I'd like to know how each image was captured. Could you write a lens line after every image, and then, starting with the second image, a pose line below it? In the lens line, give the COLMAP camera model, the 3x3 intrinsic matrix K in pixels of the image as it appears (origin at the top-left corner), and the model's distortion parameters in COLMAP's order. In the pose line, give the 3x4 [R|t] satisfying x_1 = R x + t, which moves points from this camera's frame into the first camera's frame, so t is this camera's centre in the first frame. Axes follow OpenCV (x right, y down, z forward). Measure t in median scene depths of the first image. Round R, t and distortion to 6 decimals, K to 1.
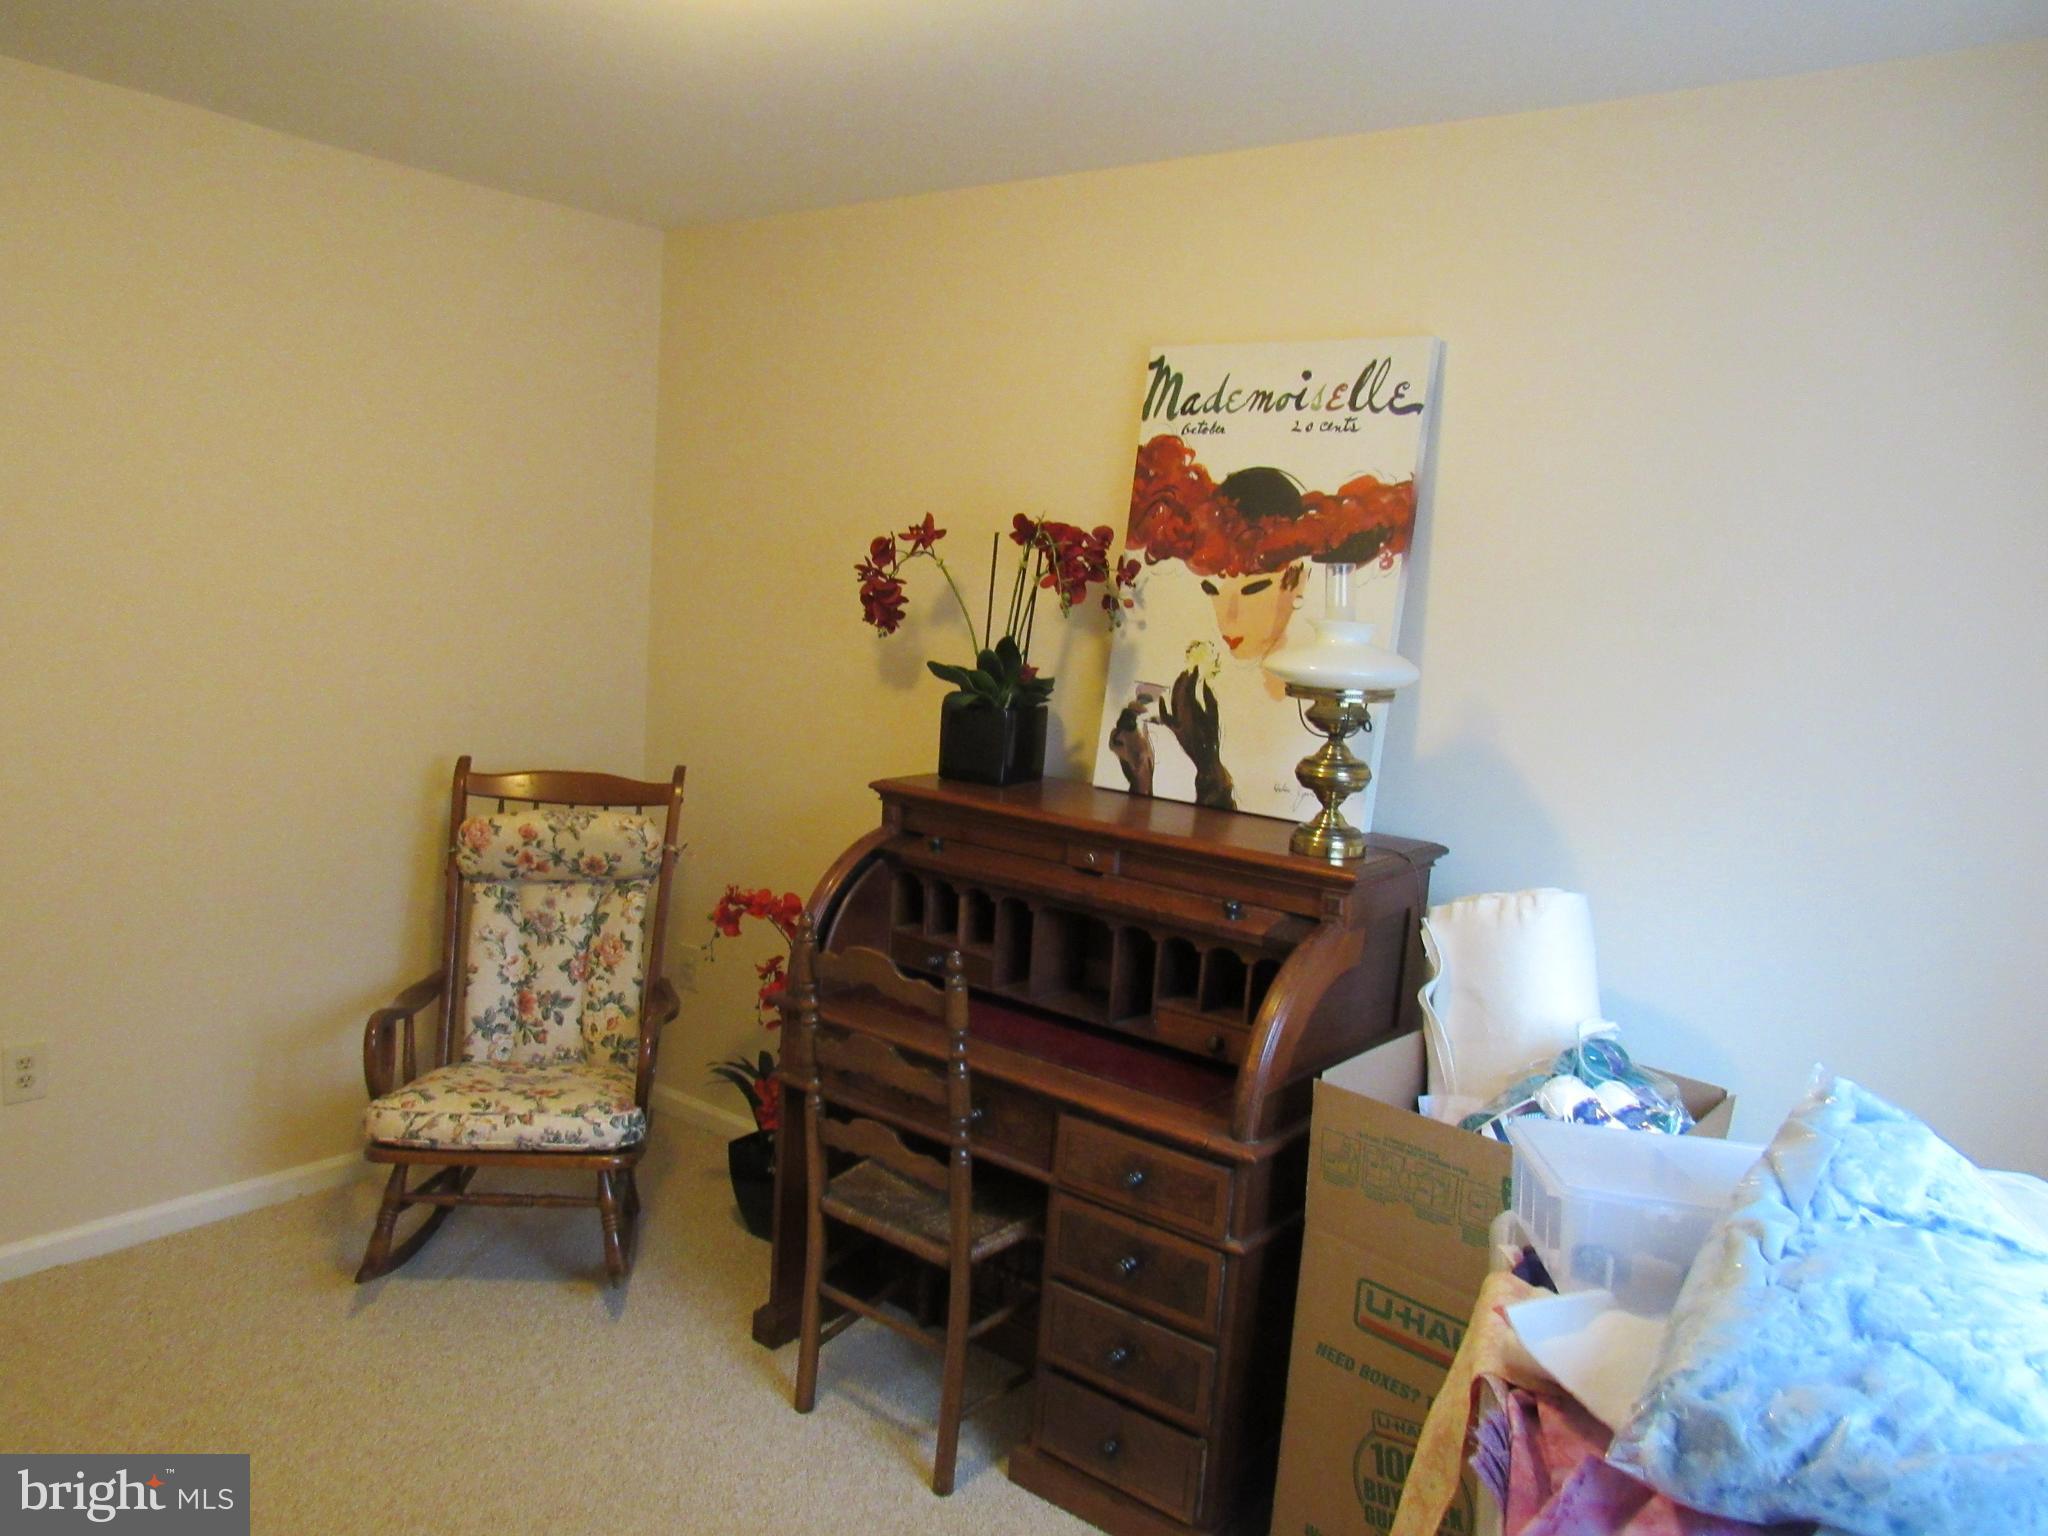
lens RADIAL K [[1578.5, 0, 1022.7], [0, 1578.5, 735.6], [0, 0, 1]] dist [0.000333, 0.001645]
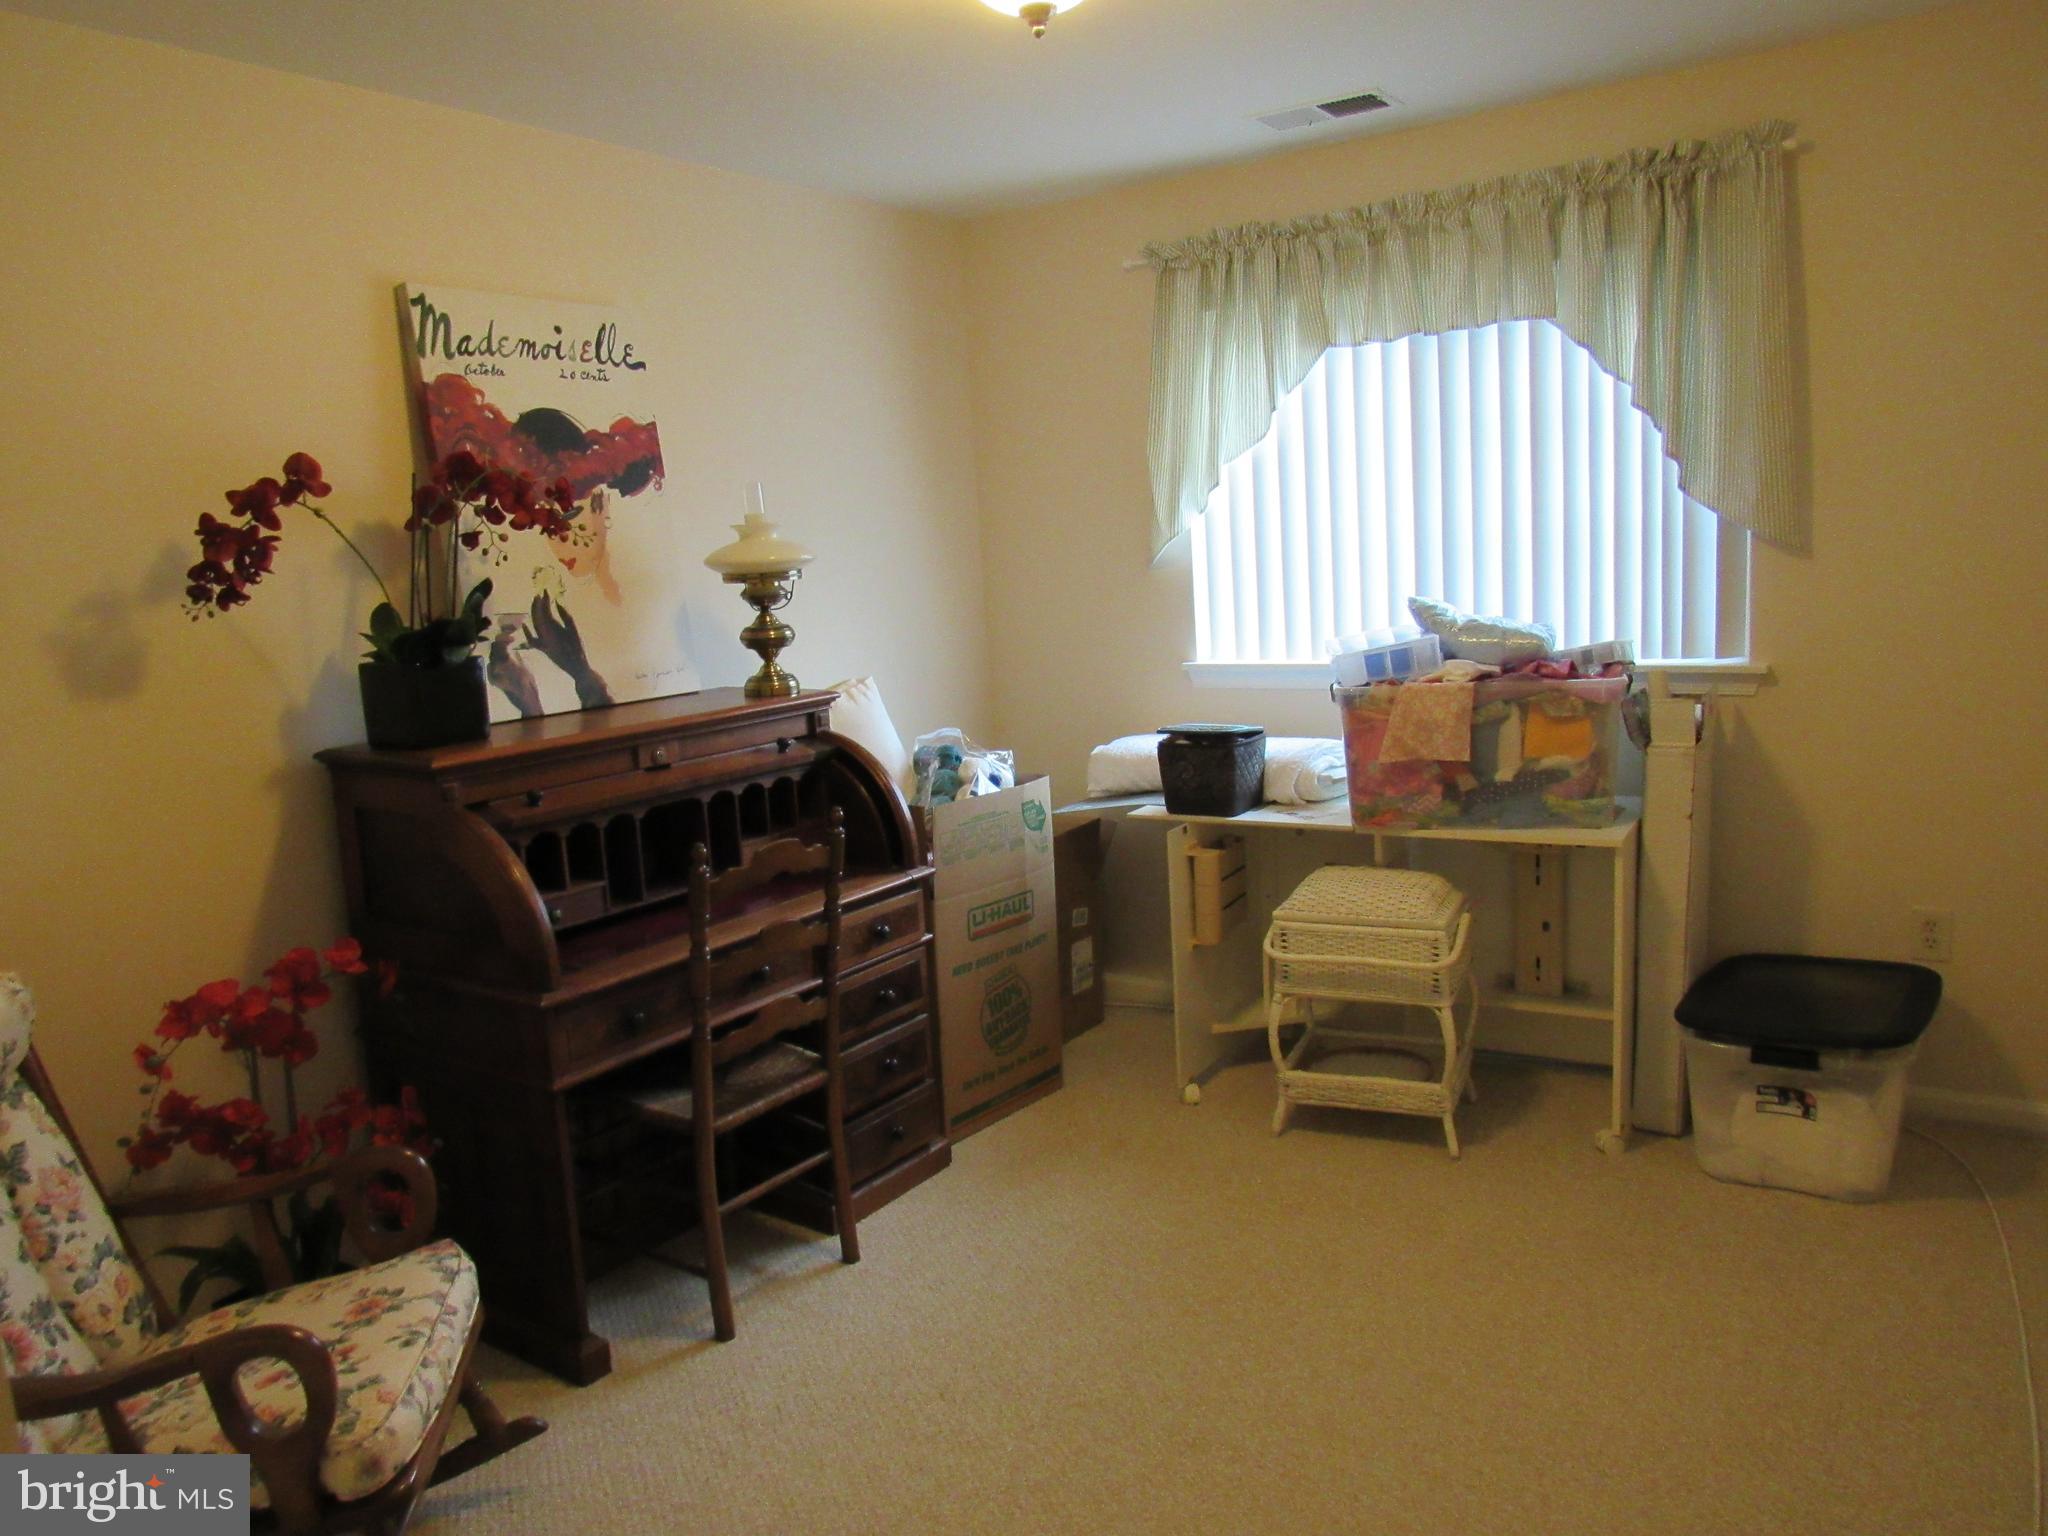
lens RADIAL K [[1470.9, 0, 1024.0], [0, 1470.9, 768.0], [0, 0, 1]] dist [-0.034839, 0.005080]
pose [[-0.089499, -0.206534, 0.974338, -0.943933], [0.166999, 0.961302, 0.219111, -0.092882], [-0.981887, 0.182323, -0.051545, 0.752648]]
